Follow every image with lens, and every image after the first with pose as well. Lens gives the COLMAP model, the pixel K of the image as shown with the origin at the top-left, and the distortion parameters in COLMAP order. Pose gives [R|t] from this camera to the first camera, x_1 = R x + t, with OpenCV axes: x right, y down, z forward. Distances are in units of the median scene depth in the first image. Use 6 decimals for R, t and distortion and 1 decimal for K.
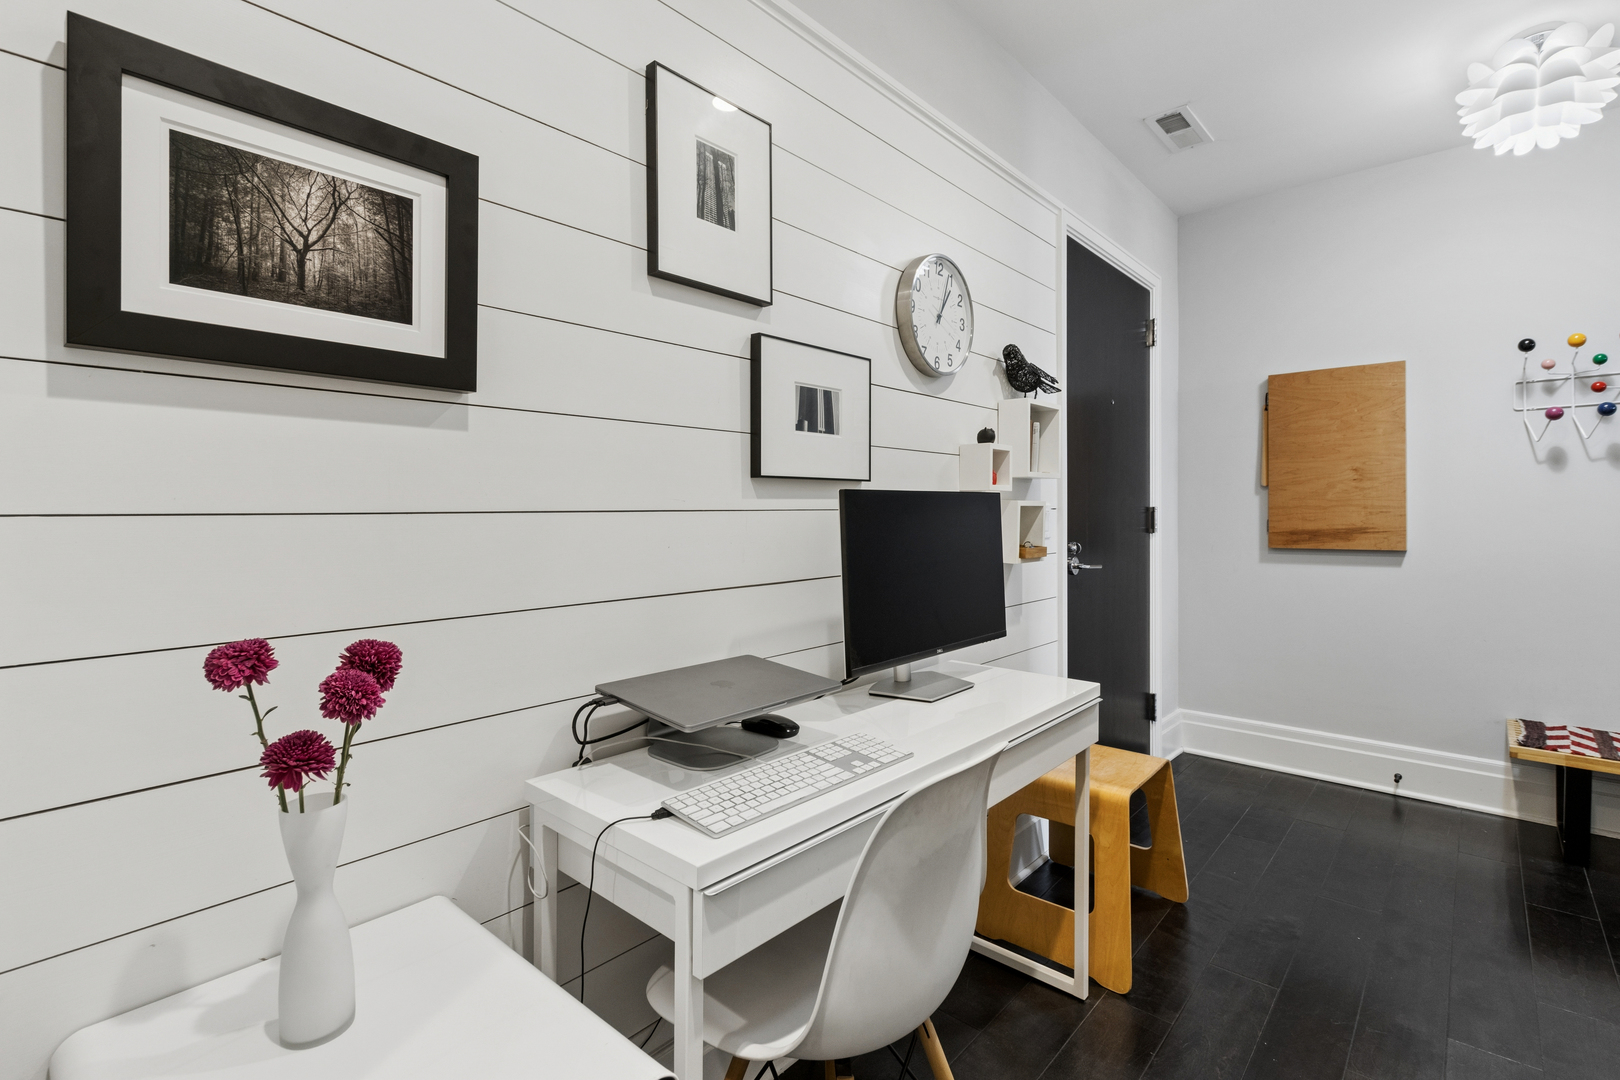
lens RADIAL K [[748.4, 0, 798.7], [0, 748.4, 513.9], [0, 0, 1]] dist [0.000297, -0.000833]
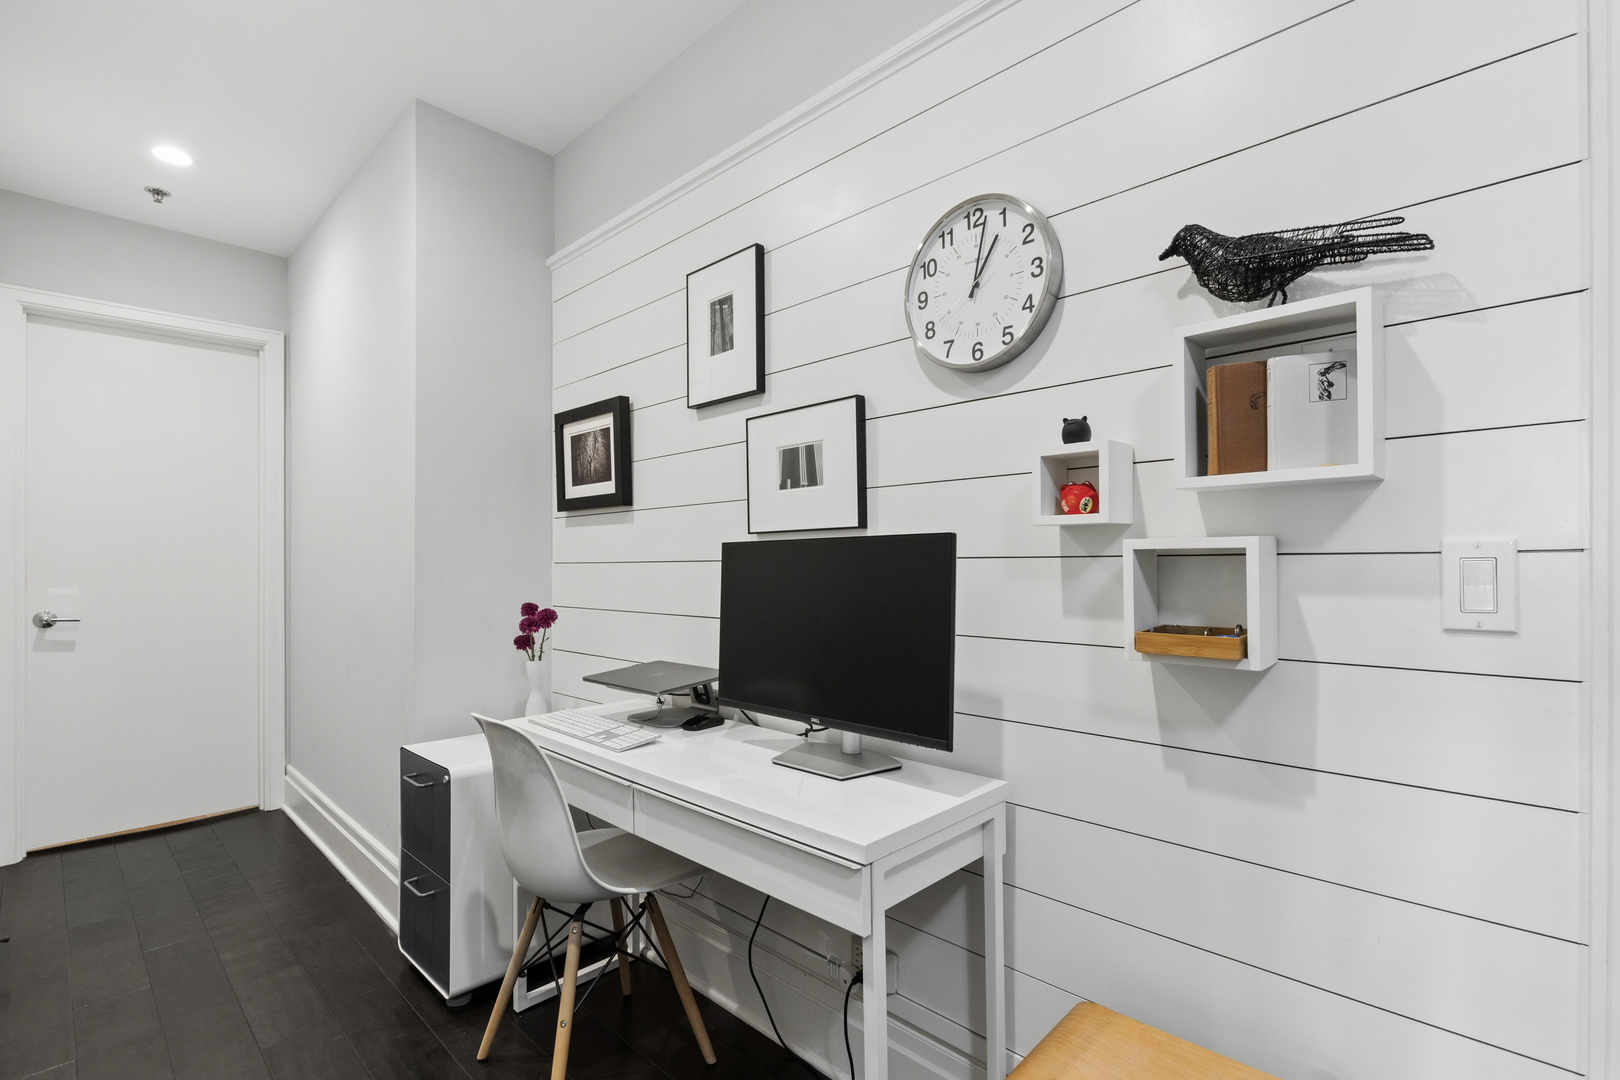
lens RADIAL K [[748.4, 0, 809.3], [0, 748.4, 550.3], [0, 0, 1]] dist [0.000297, -0.000833]
pose [[-0.035332, -0.005727, -0.999359, 1.242744], [0.009237, 0.999939, -0.006057, -0.013651], [0.999333, -0.009445, -0.035277, 1.191162]]
